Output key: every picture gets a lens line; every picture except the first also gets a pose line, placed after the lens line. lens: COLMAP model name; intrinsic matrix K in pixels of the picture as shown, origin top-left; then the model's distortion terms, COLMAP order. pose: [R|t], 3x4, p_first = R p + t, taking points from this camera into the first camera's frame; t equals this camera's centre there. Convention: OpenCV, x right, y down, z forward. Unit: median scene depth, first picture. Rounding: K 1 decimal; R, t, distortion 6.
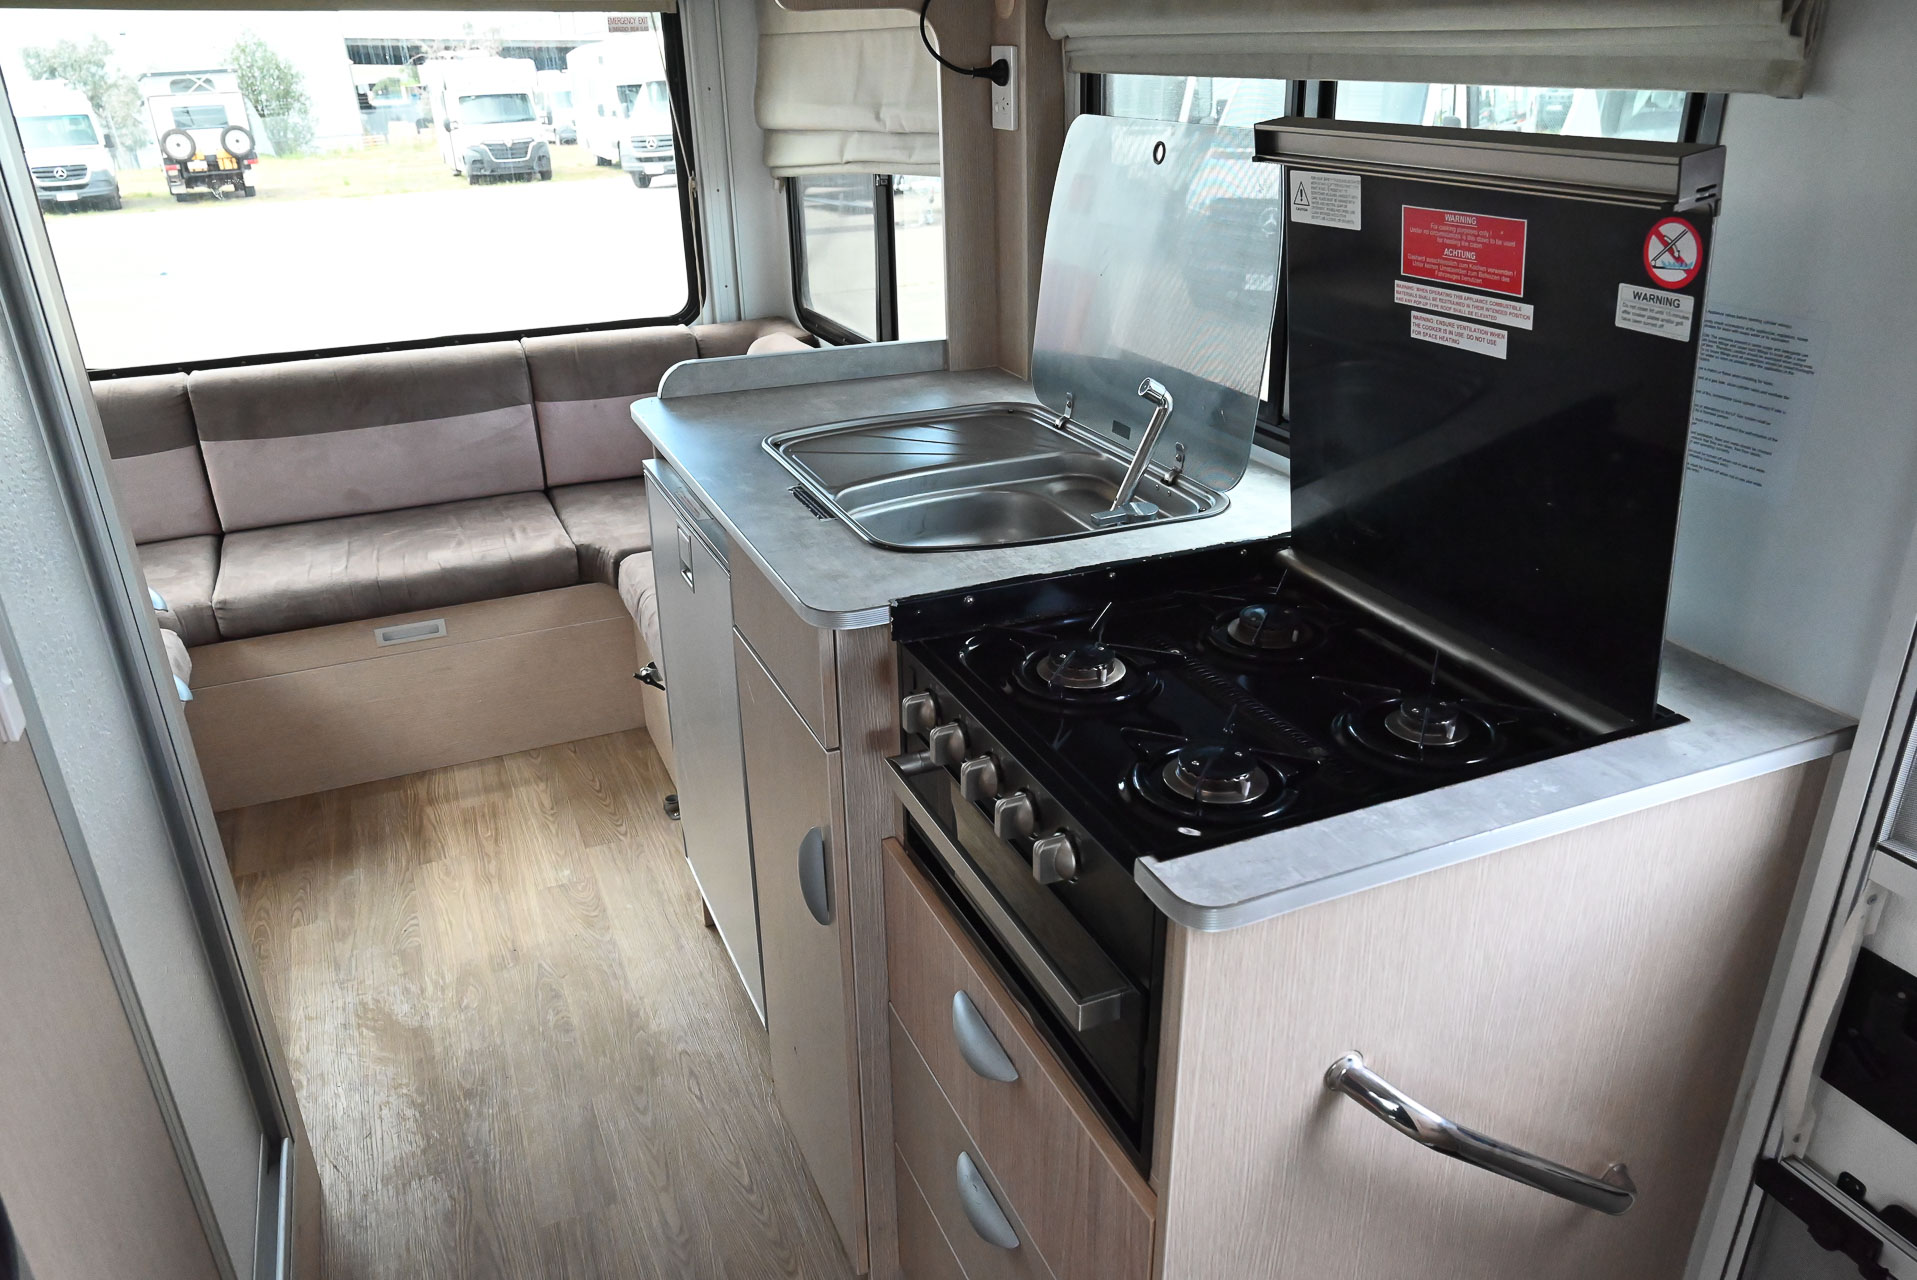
lens RADIAL K [[1352.5, 0, 958.3], [0, 1352.5, 650.6], [0, 0, 1]] dist [-0.008534, 0.003697]
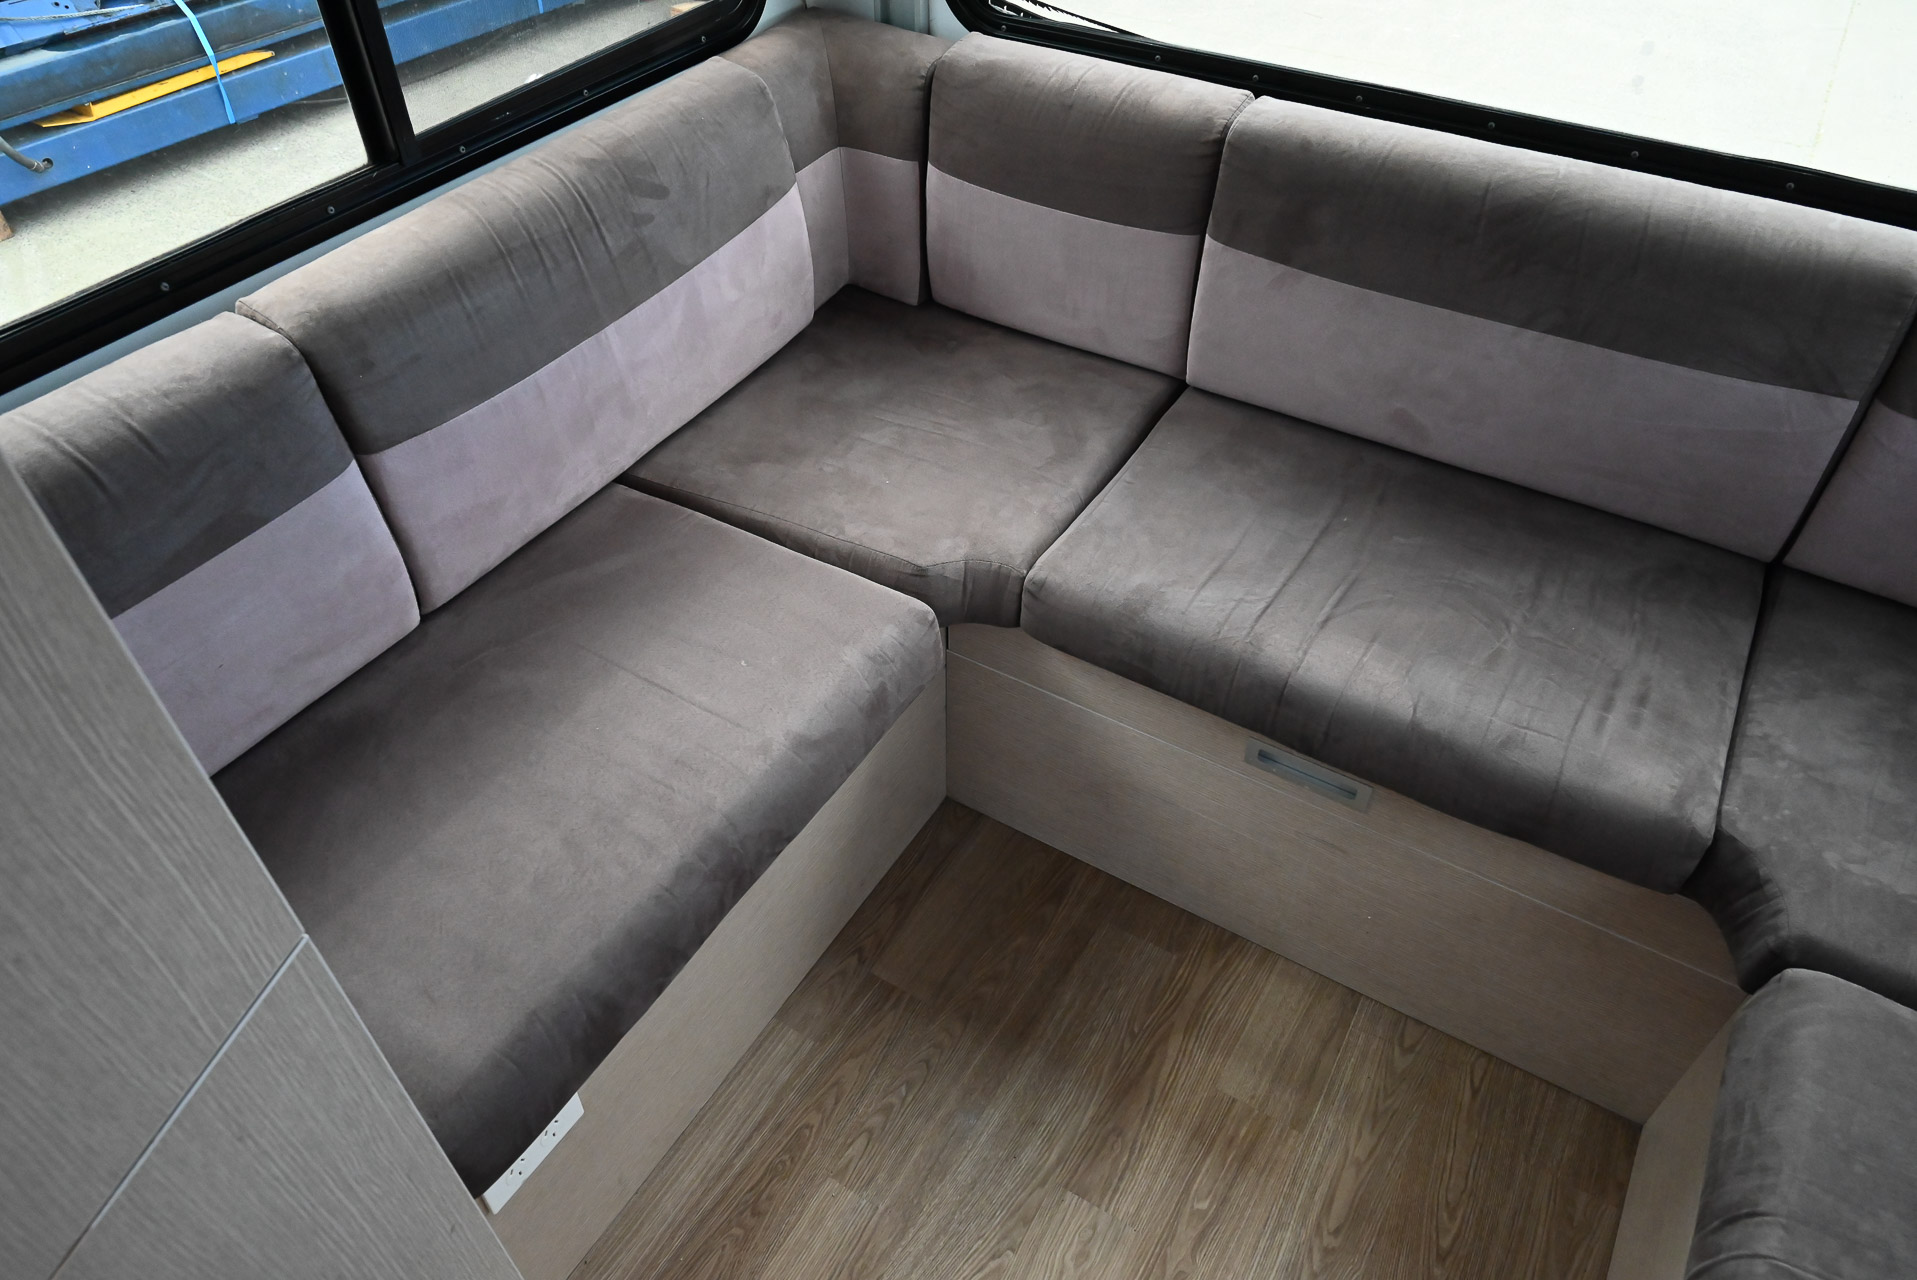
lens RADIAL K [[1277.1, 0, 953.6], [0, 1277.1, 639.6], [0, 0, 1]] dist [-0.009361, 0.001219]
pose [[0.577225, 0.576072, -0.578751, -0.226104], [-0.343540, 0.814288, 0.467884, -0.229492], [0.740805, -0.071251, 0.667931, 0.567000]]
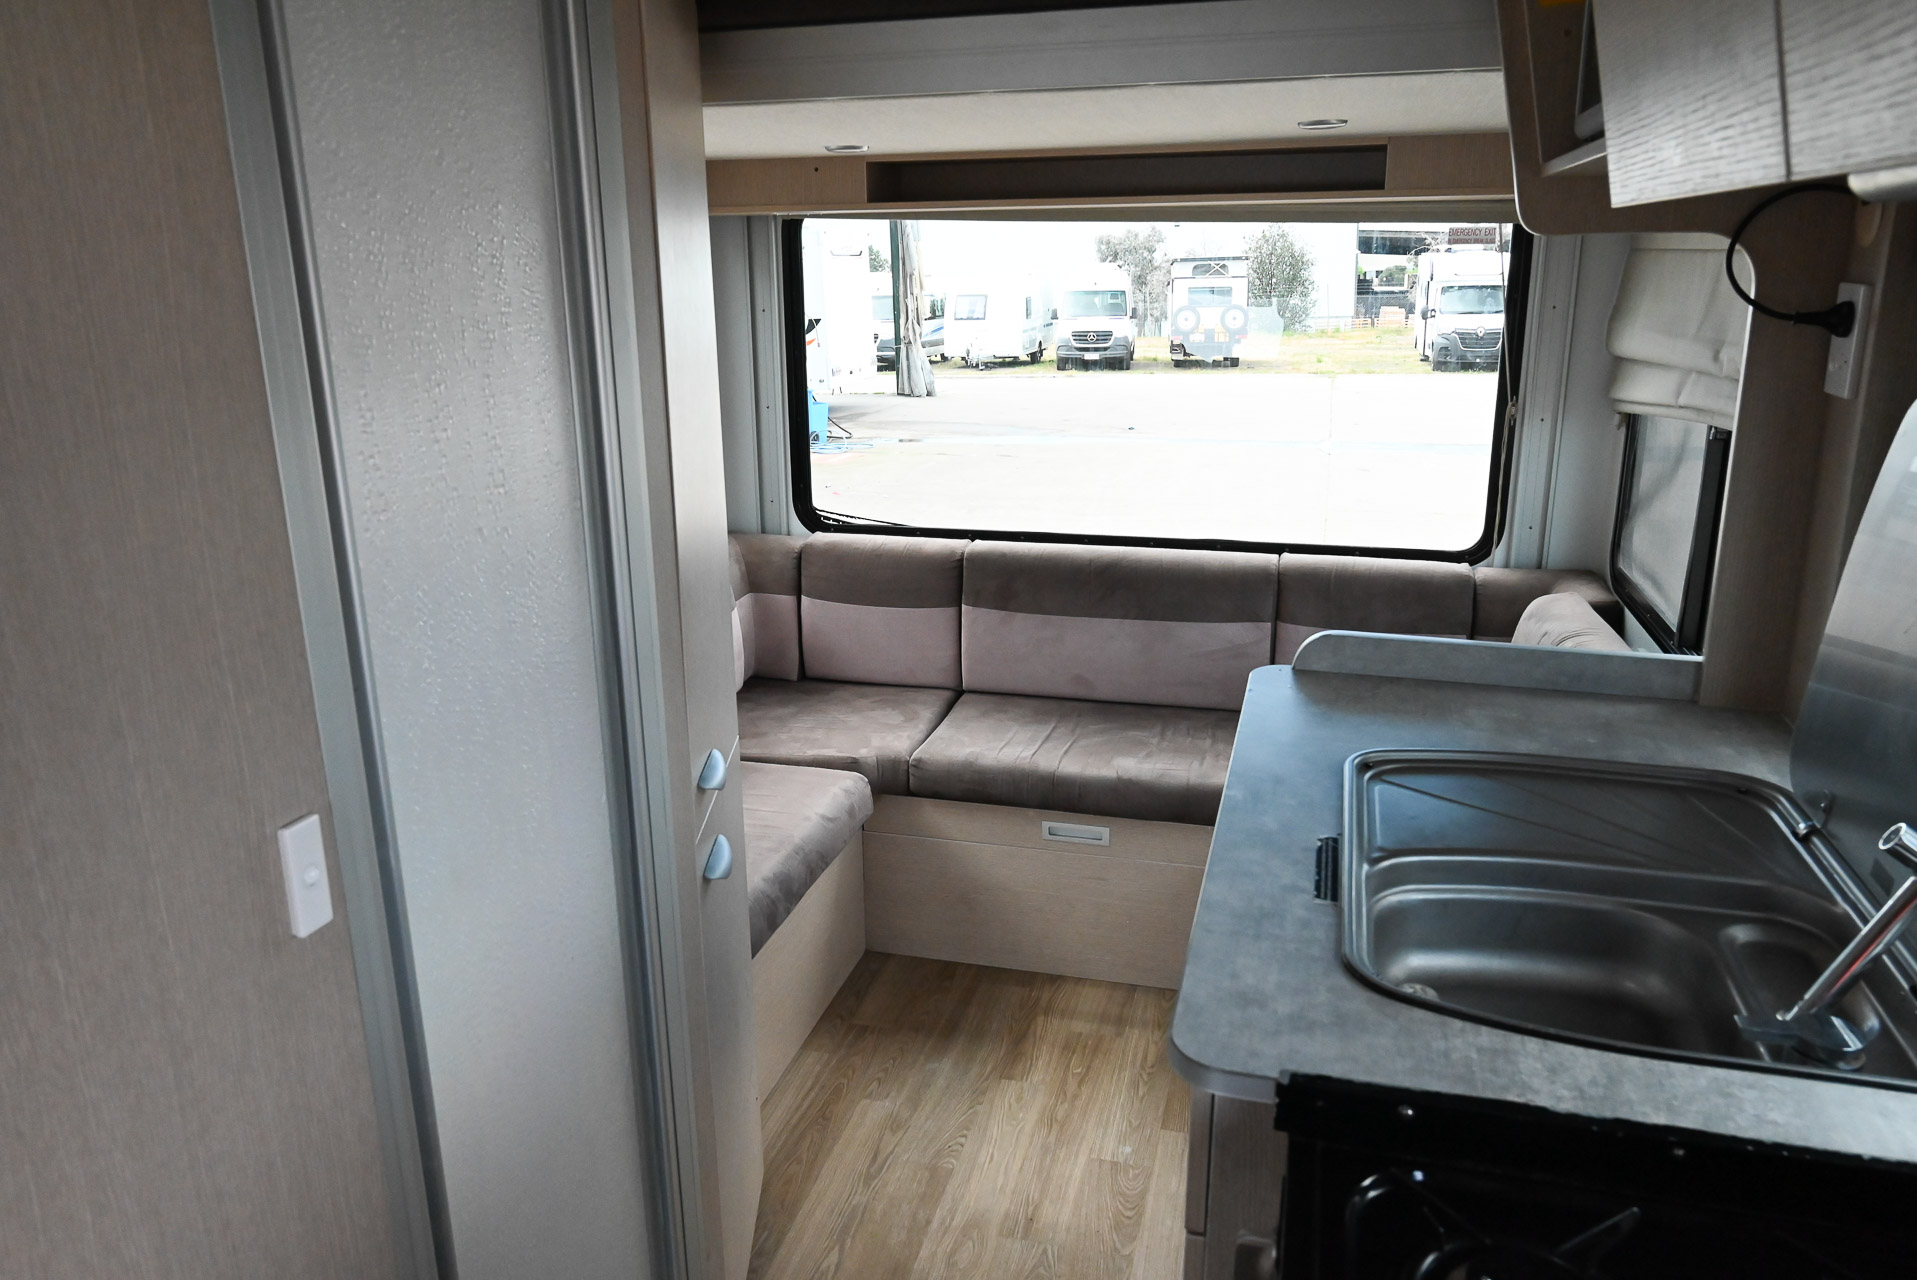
lens RADIAL K [[1374.2, 0, 952.8], [0, 1374.2, 638.6], [0, 0, 1]] dist [-0.007091, 0.001207]
pose [[0.781174, 0.183023, -0.596883, 0.084915], [-0.262946, 0.963582, -0.048669, -0.074753], [0.566239, 0.194967, 0.800851, 0.133310]]
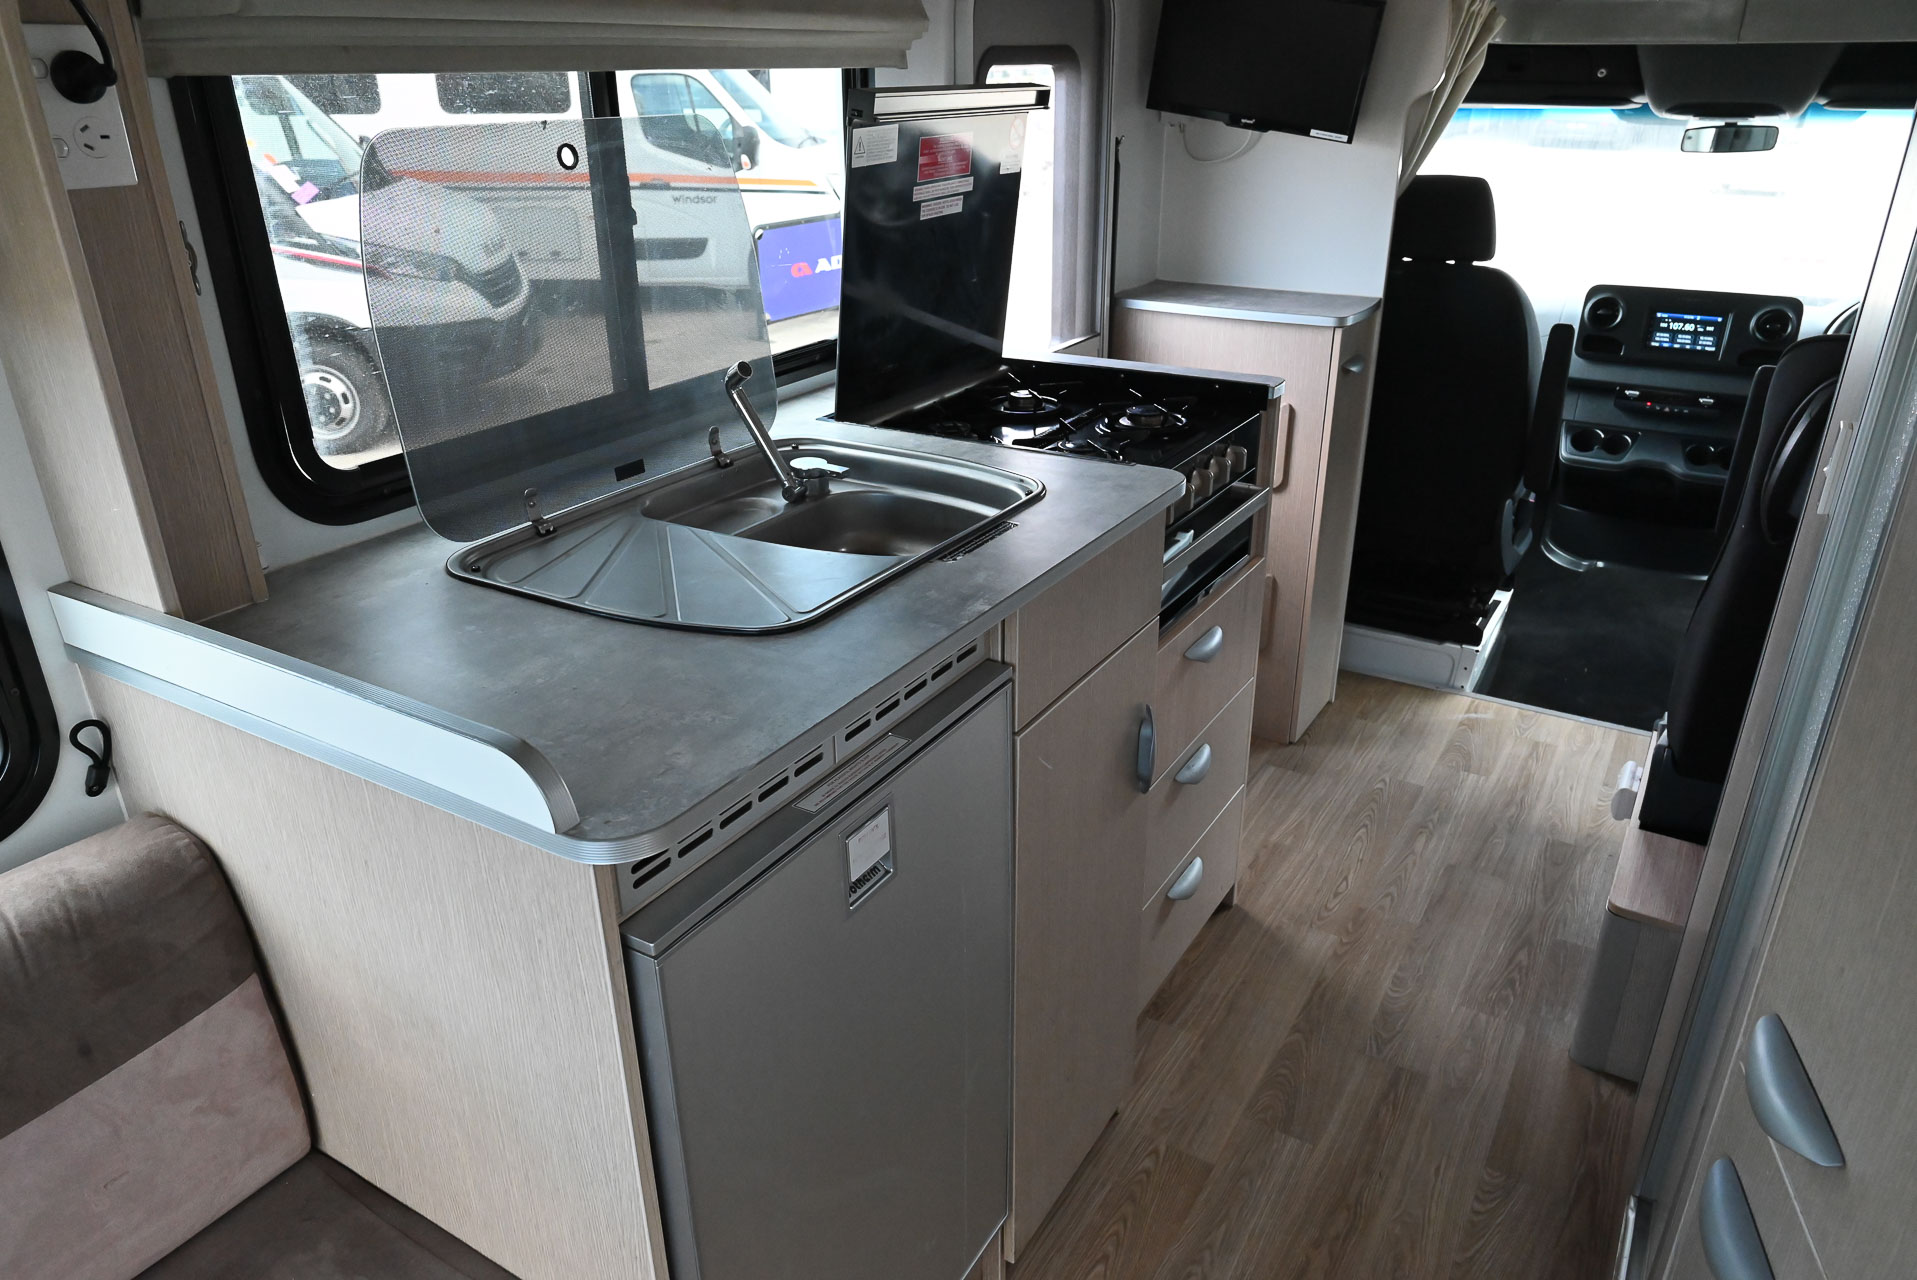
lens RADIAL K [[1289.5, 0, 958.5], [0, 1289.5, 640.0], [0, 0, 1]] dist [-0.003407, -0.000945]
pose [[-0.577009, -0.305775, 0.757339, -0.408667], [0.357614, 0.739073, 0.570862, -0.291813], [-0.734284, 0.600227, -0.317102, 0.706722]]
